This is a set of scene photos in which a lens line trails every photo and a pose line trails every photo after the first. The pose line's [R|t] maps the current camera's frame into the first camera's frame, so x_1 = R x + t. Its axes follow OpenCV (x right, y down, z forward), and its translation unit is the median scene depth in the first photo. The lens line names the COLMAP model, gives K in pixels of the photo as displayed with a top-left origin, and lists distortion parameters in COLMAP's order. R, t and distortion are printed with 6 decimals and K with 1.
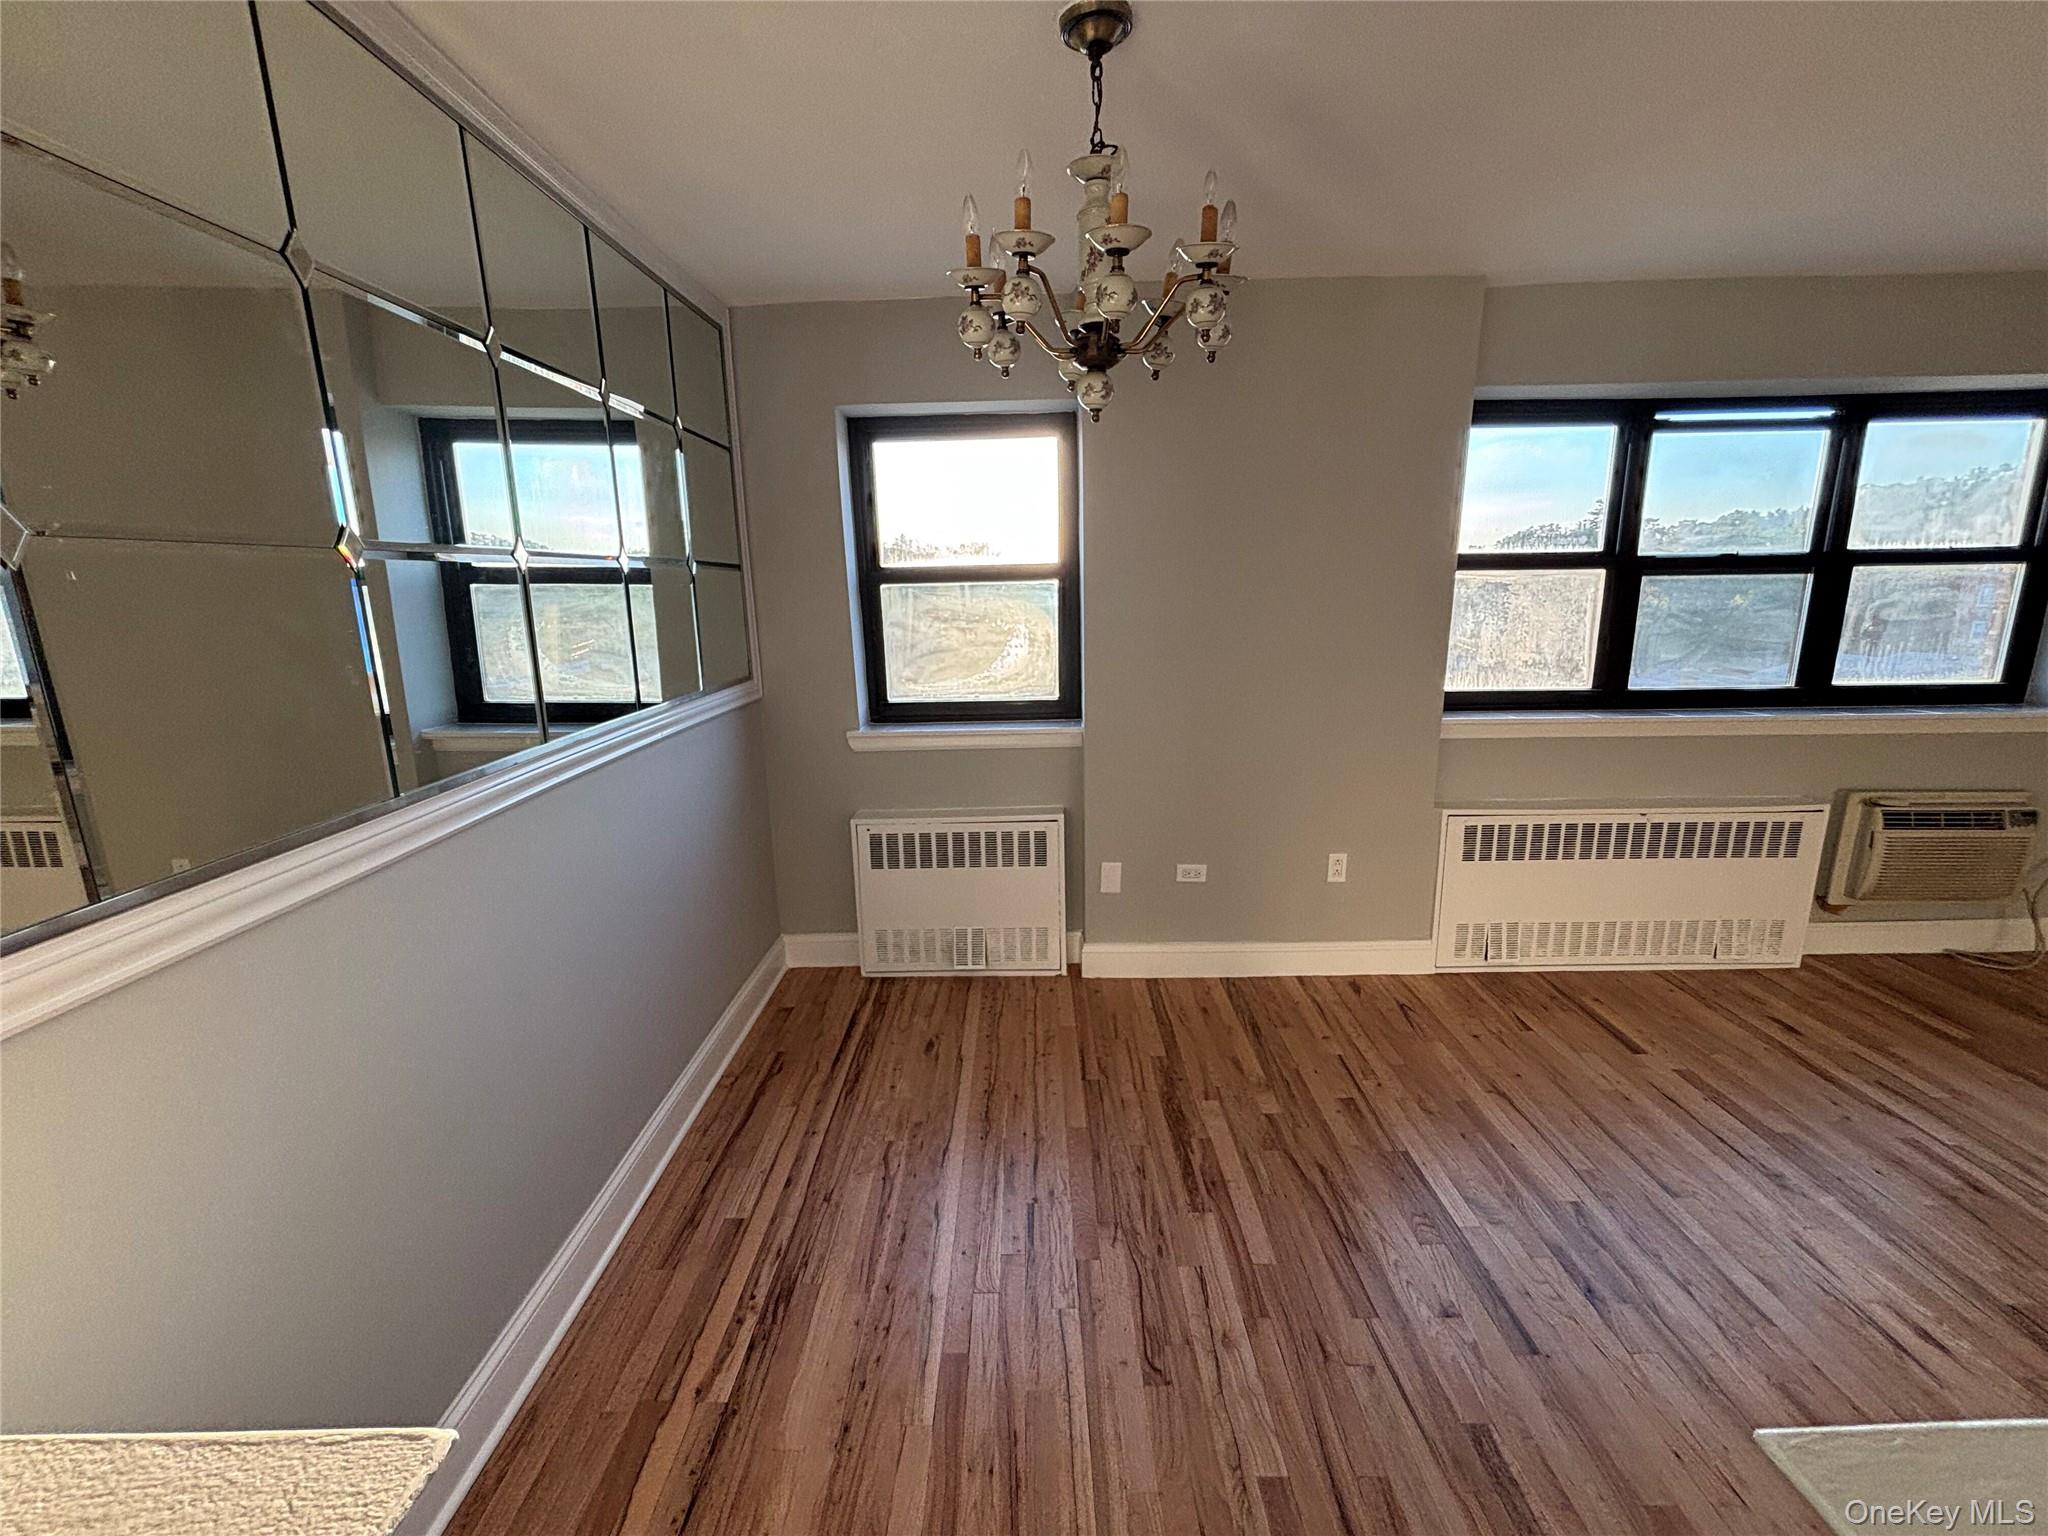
lens RADIAL K [[833.0, 0, 1024.3], [0, 833.0, 765.9], [0, 0, 1]] dist [0.000243, 0.000336]
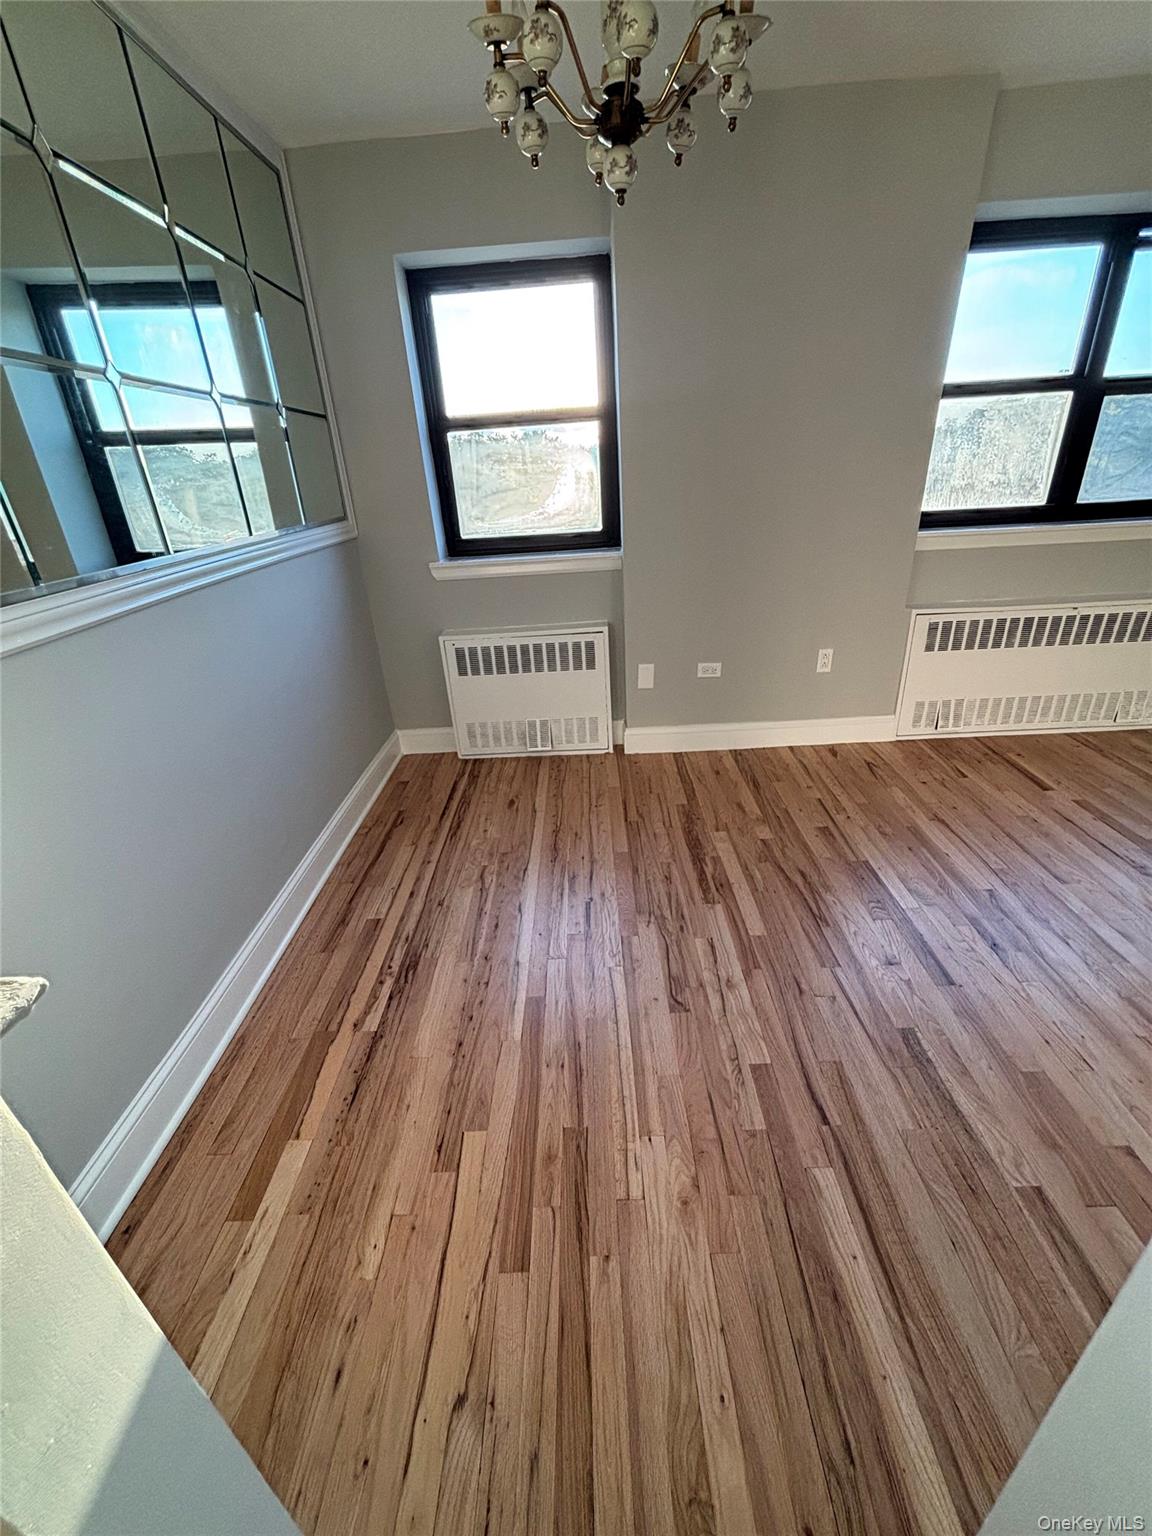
lens RADIAL K [[624.7, 0, 577.4], [0, 624.7, 768.1], [0, 0, 1]] dist [0.000243, 0.000336]
pose [[0.999307, -0.033517, -0.016177, 0.010118], [0.036334, 0.972716, 0.229136, 0.050476], [0.008056, -0.229565, 0.973260, 0.034692]]
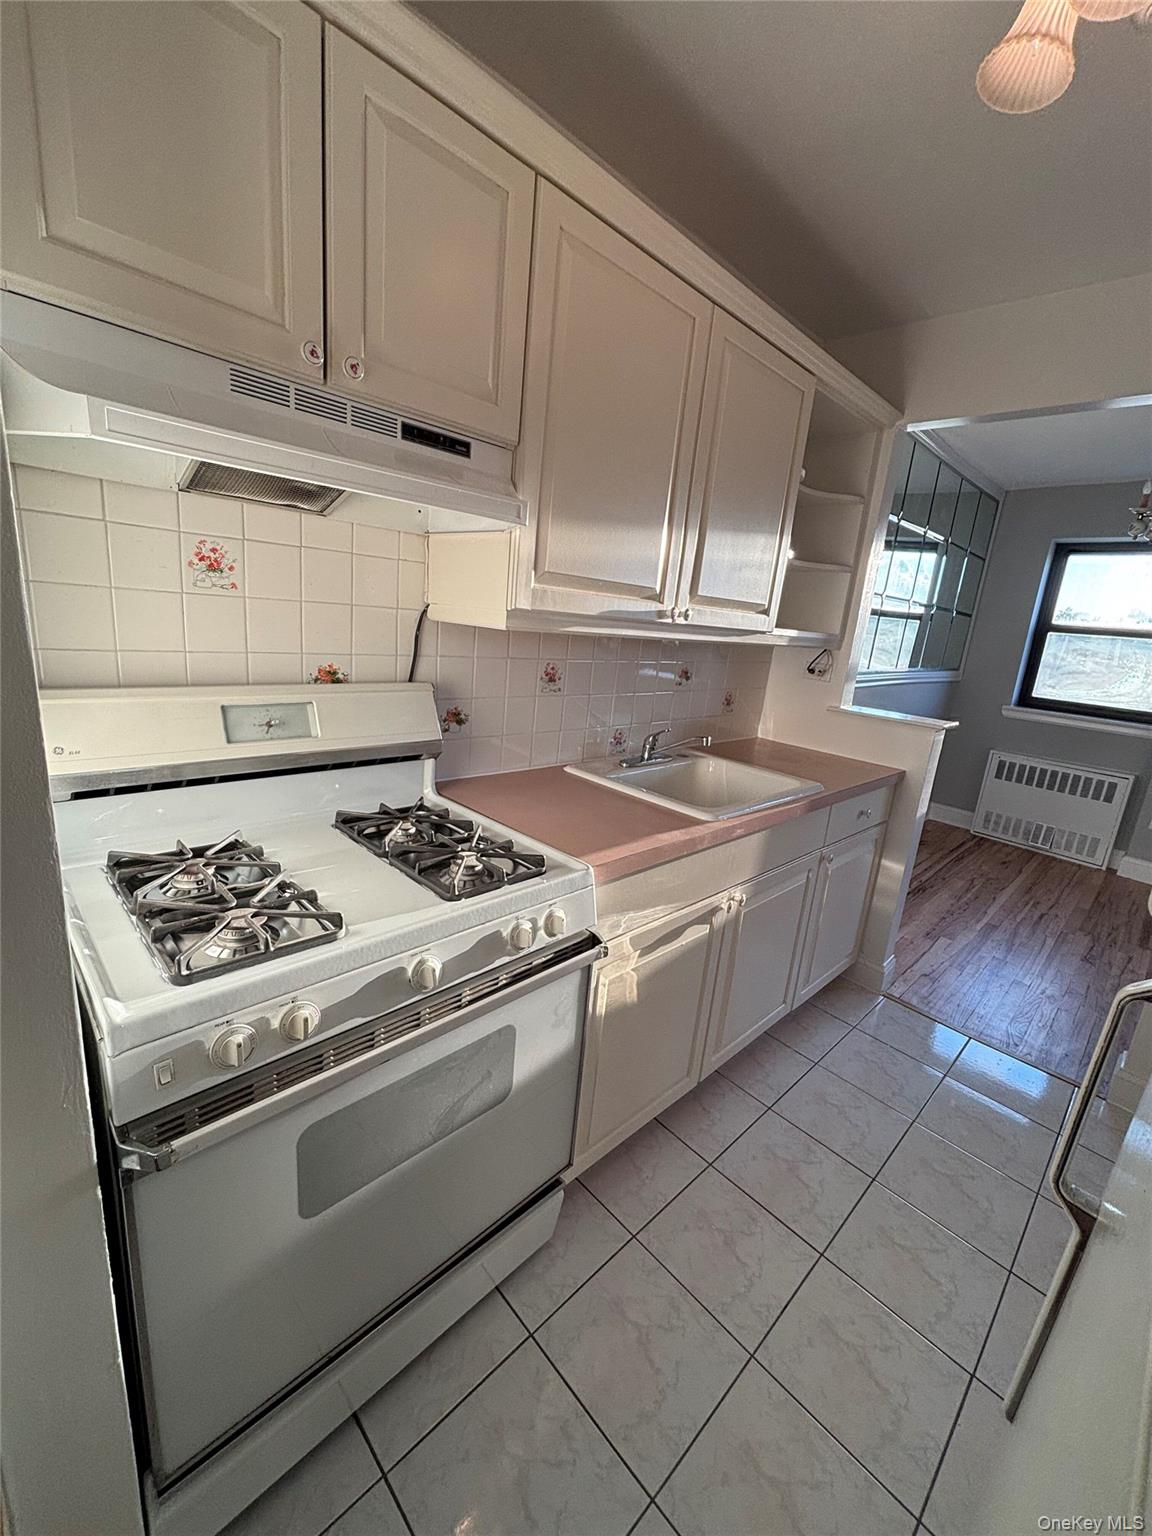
lens RADIAL K [[624.7, 0, 574.1], [0, 624.7, 767.6], [0, 0, 1]] dist [0.000243, 0.000336]
pose [[0.697886, 0.253583, -0.669815, 0.102207], [-0.252385, 0.962304, 0.101353, 0.206452], [0.670267, 0.098319, 0.735579, -0.731294]]
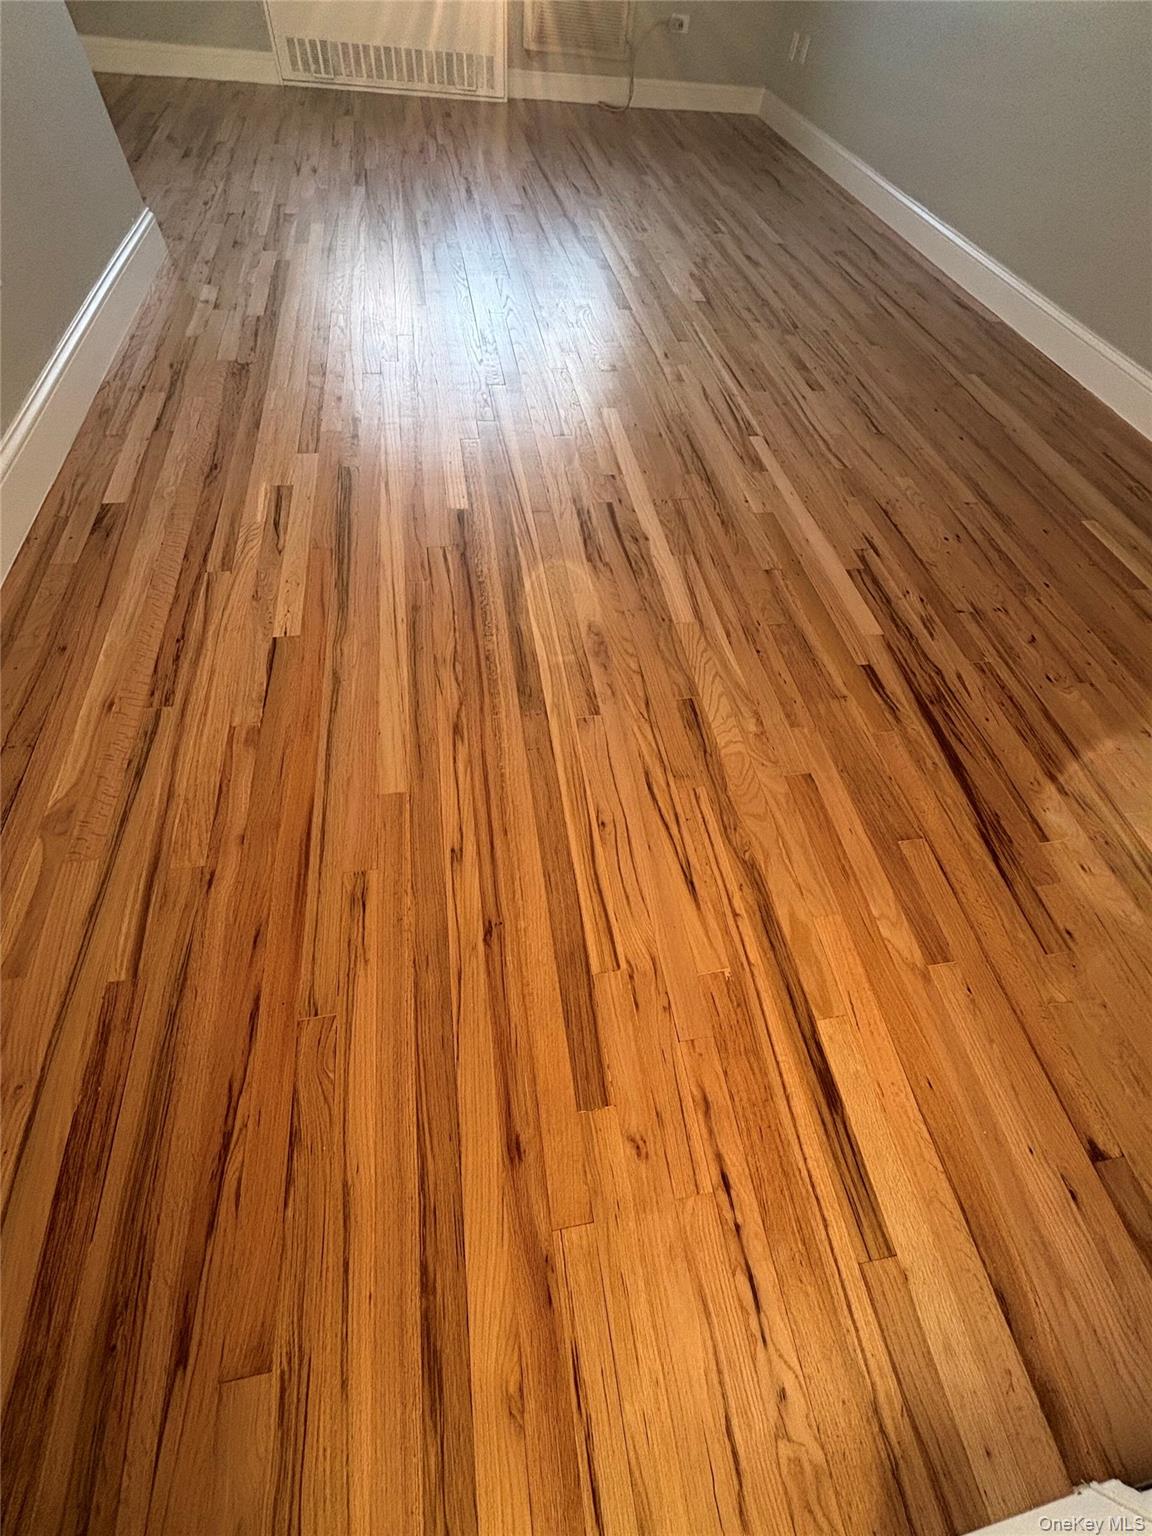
lens RADIAL K [[624.7, 0, 582.6], [0, 624.7, 764.7], [0, 0, 1]] dist [0.000243, 0.000336]
pose [[0.976317, -0.100146, 0.191770, 0.731926], [-0.060631, 0.724230, 0.686888, 0.352992], [-0.207674, -0.682248, 0.701006, -0.914999]]
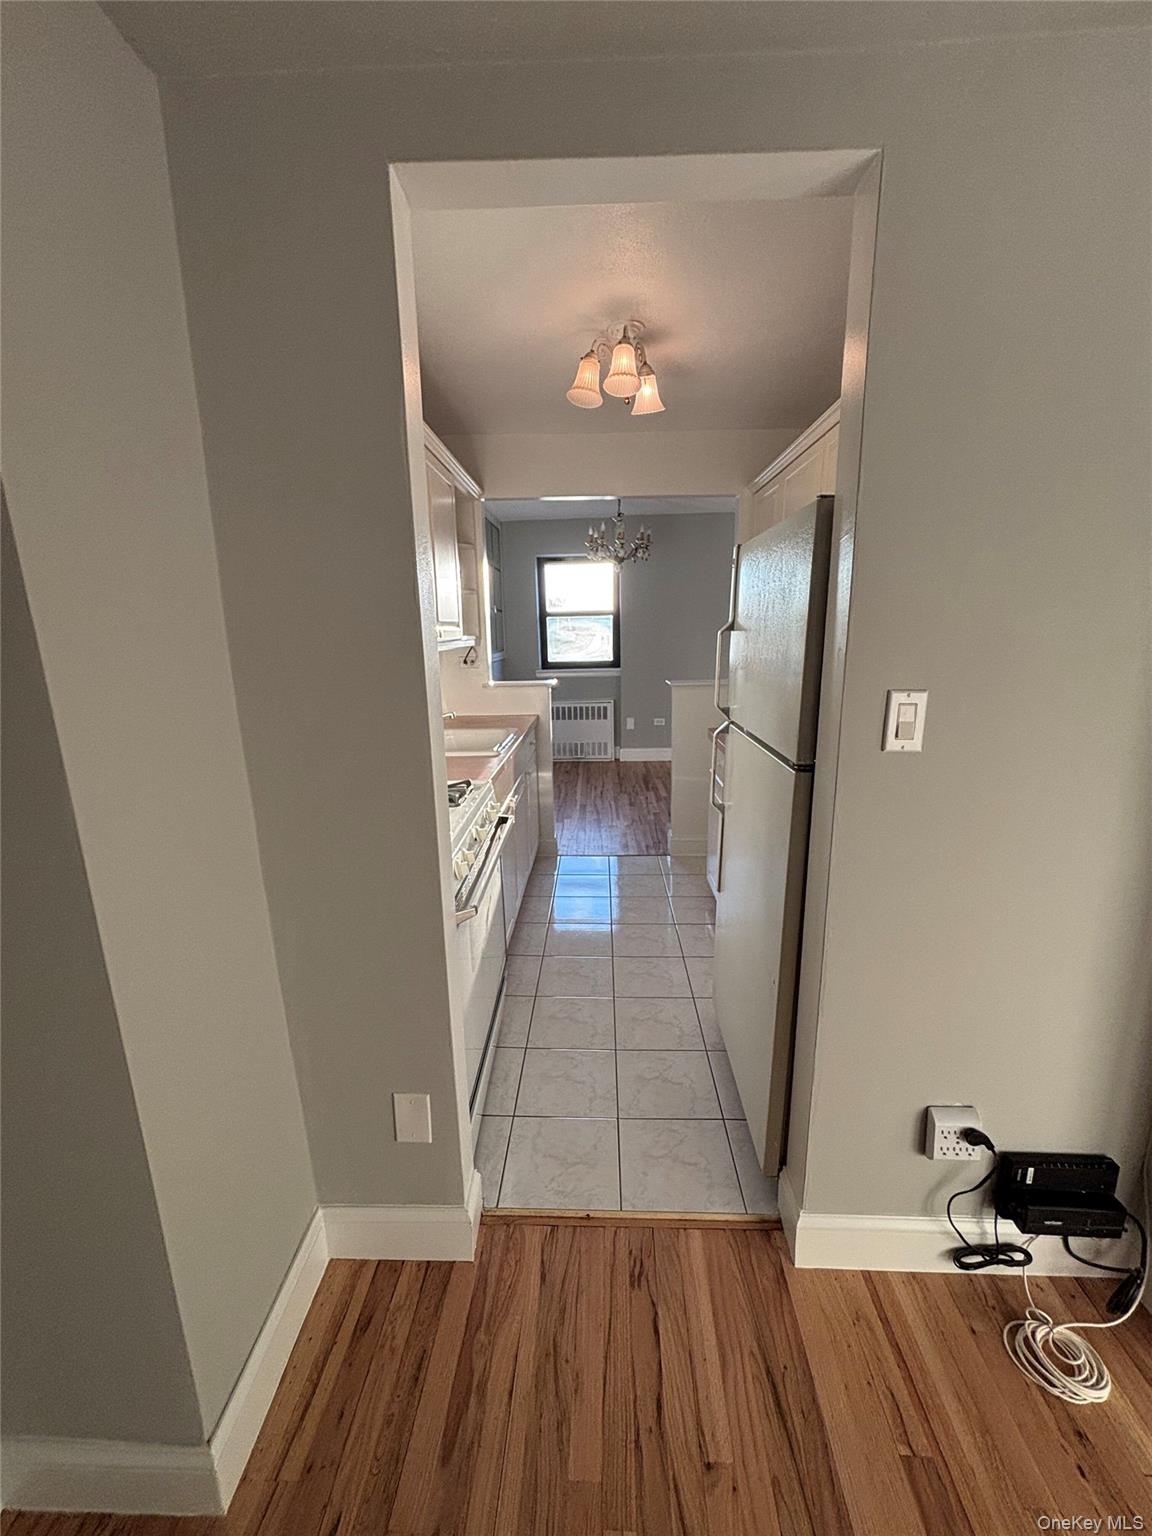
lens RADIAL K [[624.7, 0, 581.3], [0, 624.7, 765.6], [0, 0, 1]] dist [0.000243, 0.000336]
pose [[0.999790, 0.007179, -0.019215, -0.018877], [-0.007164, 0.999974, 0.000838, 0.284868], [0.019221, -0.000700, 0.999815, -1.120022]]
